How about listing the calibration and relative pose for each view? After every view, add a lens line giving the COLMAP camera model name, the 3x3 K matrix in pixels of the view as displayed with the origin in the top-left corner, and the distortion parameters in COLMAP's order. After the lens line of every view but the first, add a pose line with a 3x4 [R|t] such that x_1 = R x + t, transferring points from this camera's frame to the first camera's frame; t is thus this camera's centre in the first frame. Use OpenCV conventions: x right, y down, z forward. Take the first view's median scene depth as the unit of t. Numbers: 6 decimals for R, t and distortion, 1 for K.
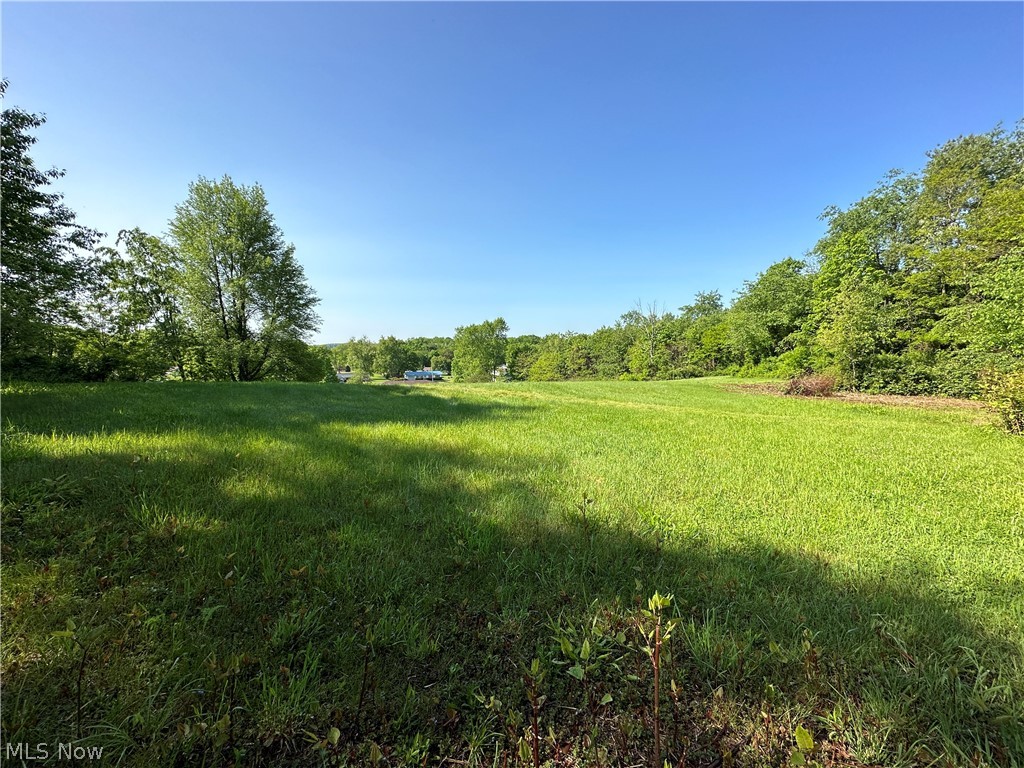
lens RADIAL K [[406.3, 0, 512.9], [0, 406.3, 383.7], [0, 0, 1]] dist [-0.005049, 0.000934]
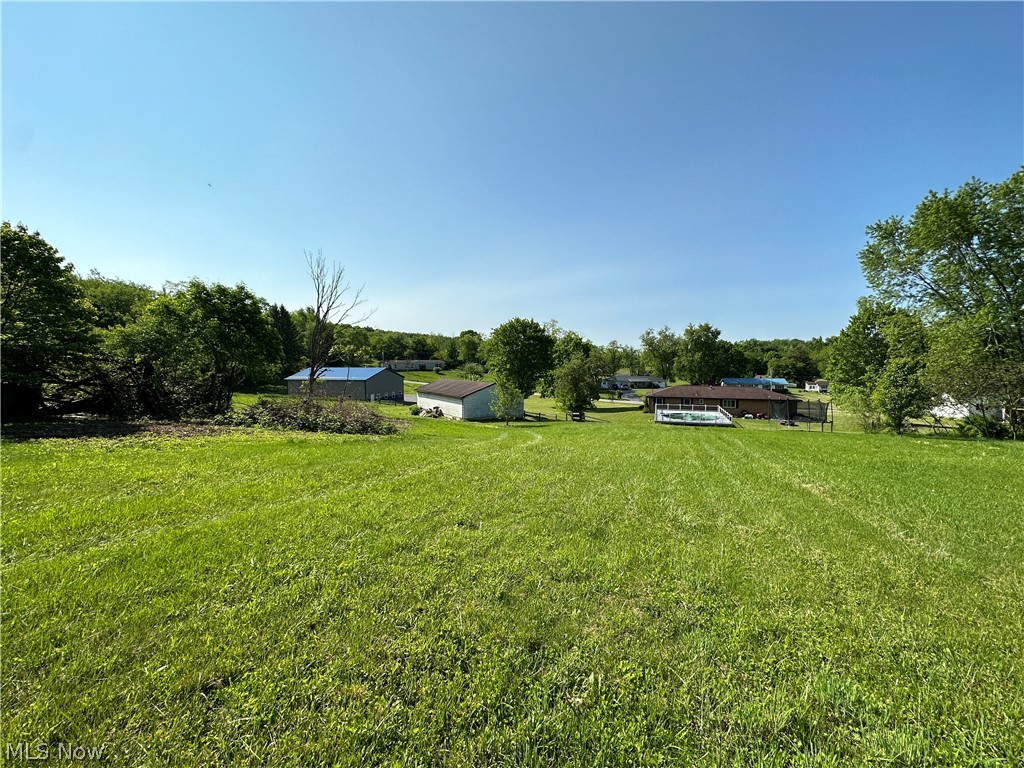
lens RADIAL K [[406.3, 0, 512.9], [0, 406.3, 383.7], [0, 0, 1]] dist [-0.005049, 0.000934]
pose [[0.728052, 0.043878, -0.684116, -0.337483], [-0.064479, 0.997908, -0.004617, 0.026743], [0.682483, 0.047473, 0.729358, 1.552296]]
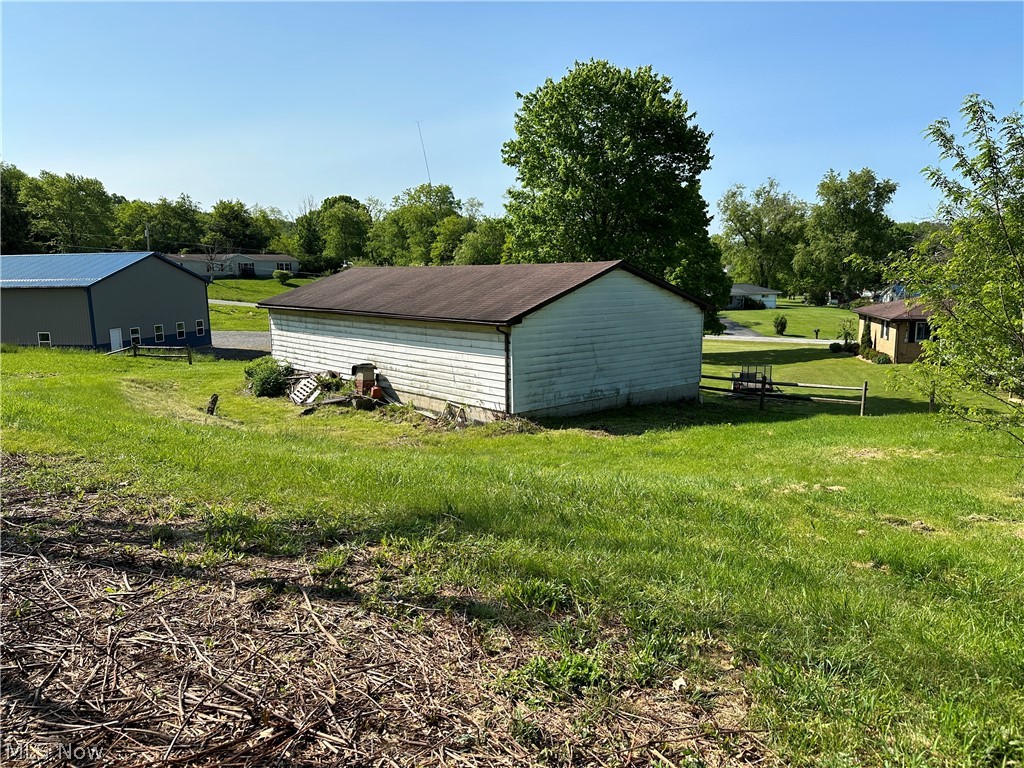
lens RADIAL K [[714.7, 0, 515.1], [0, 714.7, 377.9], [0, 0, 1]] dist [0.061105, -0.071407]
pose [[0.821576, 0.083025, -0.564021, -0.975484], [-0.046392, 0.995794, 0.079005, 0.068952], [0.568208, -0.038742, 0.821972, 1.927605]]
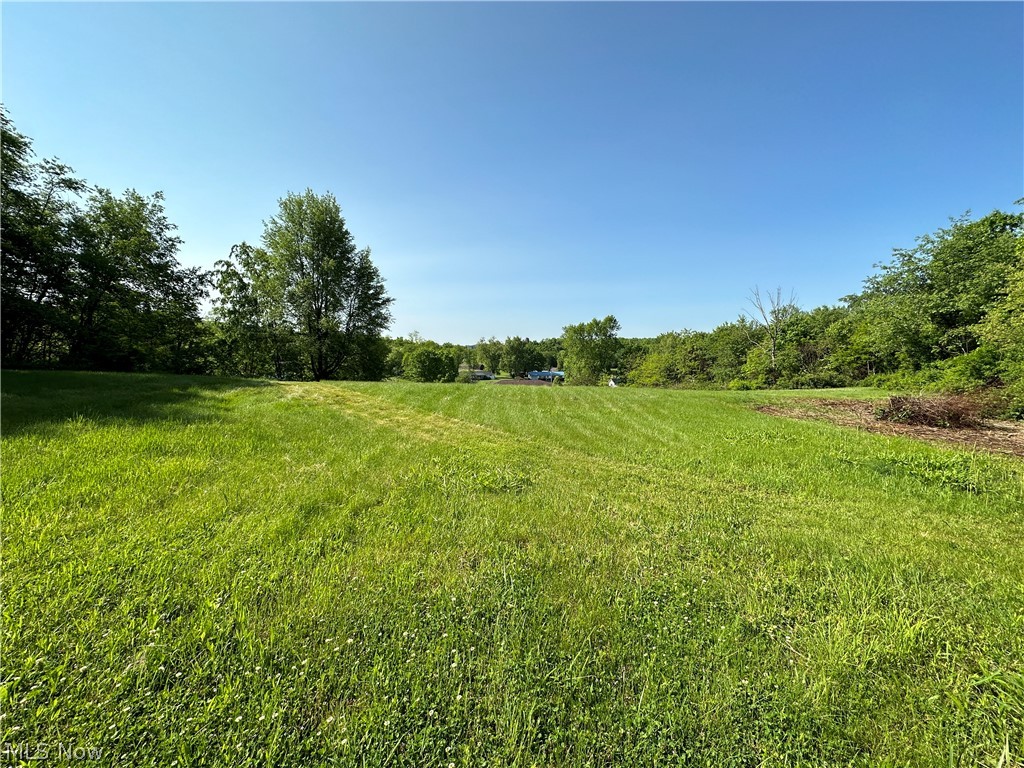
lens RADIAL K [[406.3, 0, 512.9], [0, 406.3, 383.7], [0, 0, 1]] dist [-0.005049, 0.000934]
pose [[0.942777, 0.035073, -0.331574, 0.193152], [-0.036008, 0.999346, 0.003325, -0.005213], [0.331474, 0.008805, 0.943423, 0.136026]]
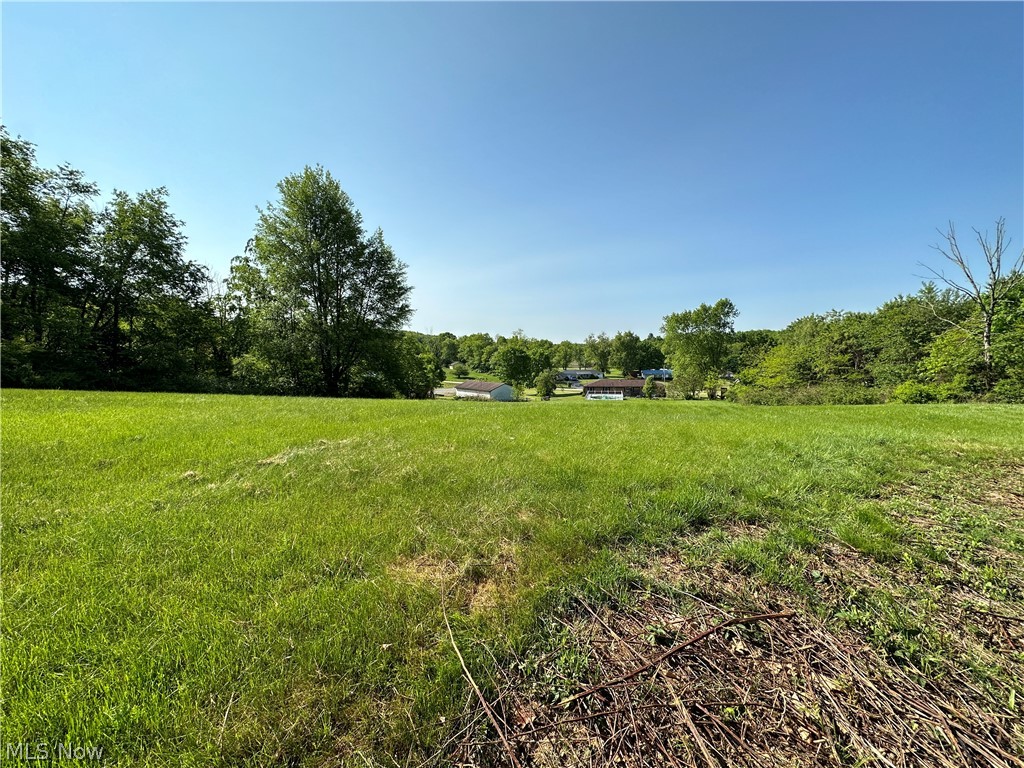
lens RADIAL K [[406.3, 0, 512.9], [0, 406.3, 383.7], [0, 0, 1]] dist [-0.005049, 0.000934]
pose [[0.798790, 0.041651, -0.600167, 0.289410], [-0.038360, 0.999097, 0.018282, -0.021563], [0.600386, 0.008419, 0.799666, 0.485149]]
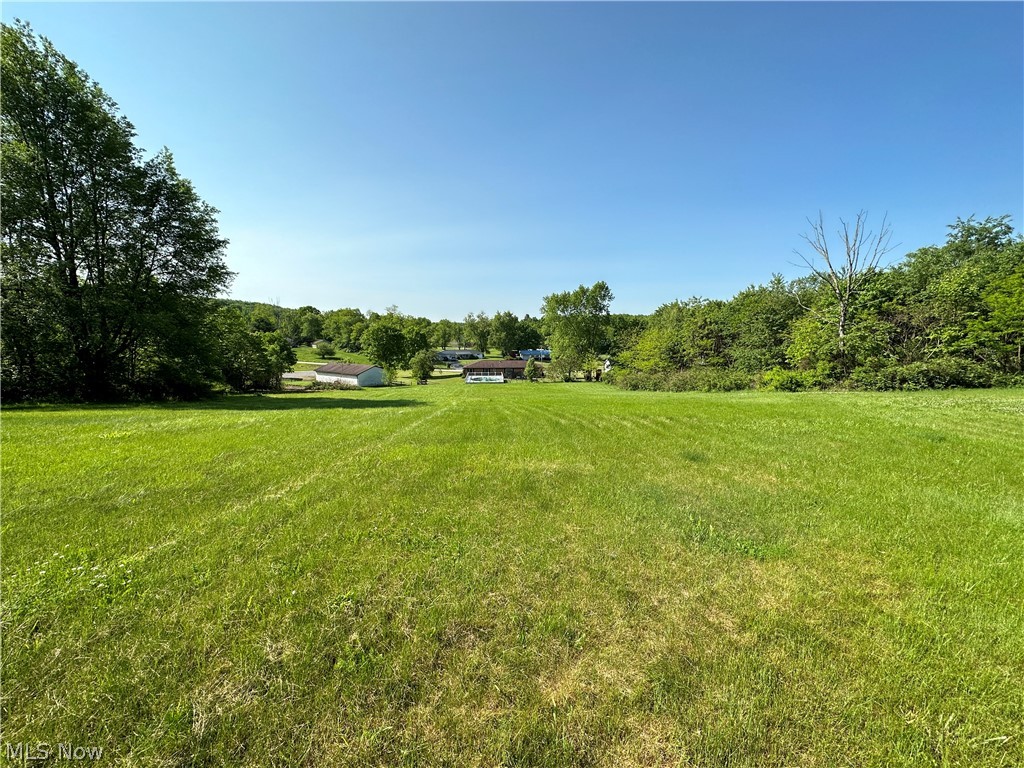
lens RADIAL K [[406.3, 0, 512.9], [0, 406.3, 383.7], [0, 0, 1]] dist [-0.005049, 0.000934]
pose [[0.938425, 0.055325, -0.341025, 0.217030], [-0.037458, 0.997569, 0.058760, -0.036735], [0.343447, -0.042367, 0.938216, 0.627771]]
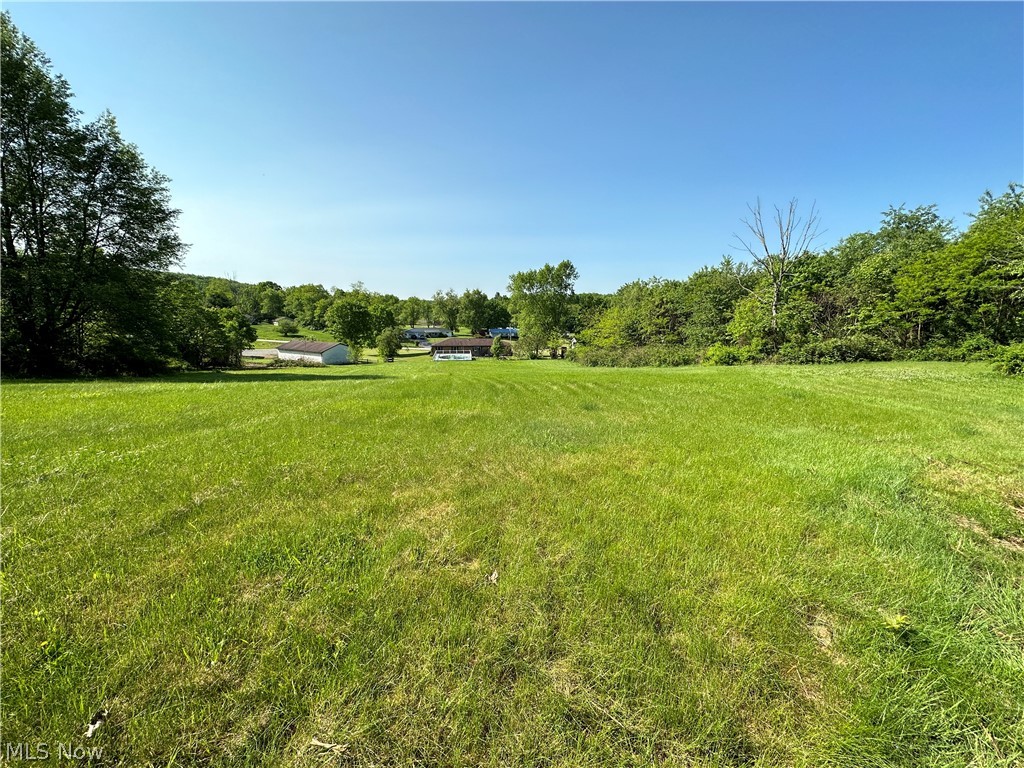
lens RADIAL K [[406.3, 0, 512.9], [0, 406.3, 383.7], [0, 0, 1]] dist [-0.005049, 0.000934]
pose [[0.960210, 0.068157, -0.270833, 0.249616], [-0.040243, 0.993409, 0.107324, -0.031639], [0.276363, -0.092155, 0.956625, 0.600390]]
